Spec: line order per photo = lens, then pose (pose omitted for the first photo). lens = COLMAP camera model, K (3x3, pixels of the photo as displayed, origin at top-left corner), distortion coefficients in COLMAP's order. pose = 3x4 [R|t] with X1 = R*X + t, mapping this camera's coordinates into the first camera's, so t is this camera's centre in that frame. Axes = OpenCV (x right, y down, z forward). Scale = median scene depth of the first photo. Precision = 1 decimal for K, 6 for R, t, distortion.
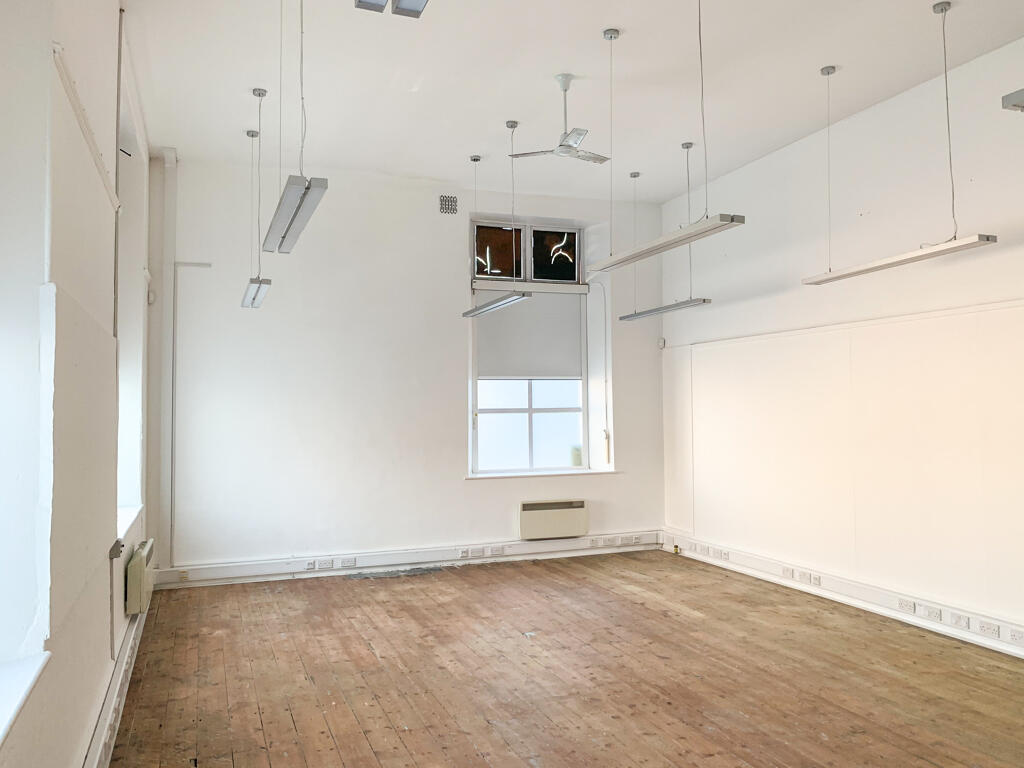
lens RADIAL K [[782.7, 0, 511.6], [0, 782.7, 385.8], [0, 0, 1]] dist [0.012276, 0.002074]
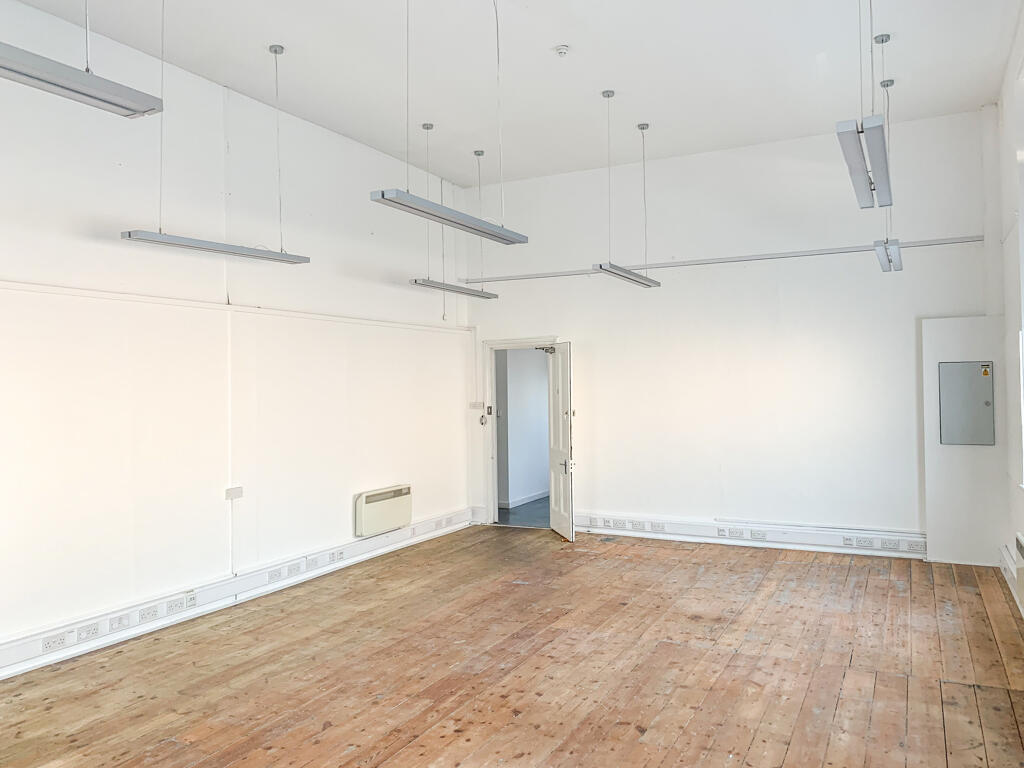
lens RADIAL K [[782.7, 0, 512.0], [0, 782.7, 378.4], [0, 0, 1]] dist [0.012276, 0.002074]
pose [[-0.663170, 0.029332, 0.747894, -0.552851], [-0.002749, 0.999130, -0.041622, 0.053070], [-0.748464, -0.029658, -0.662512, 1.546047]]
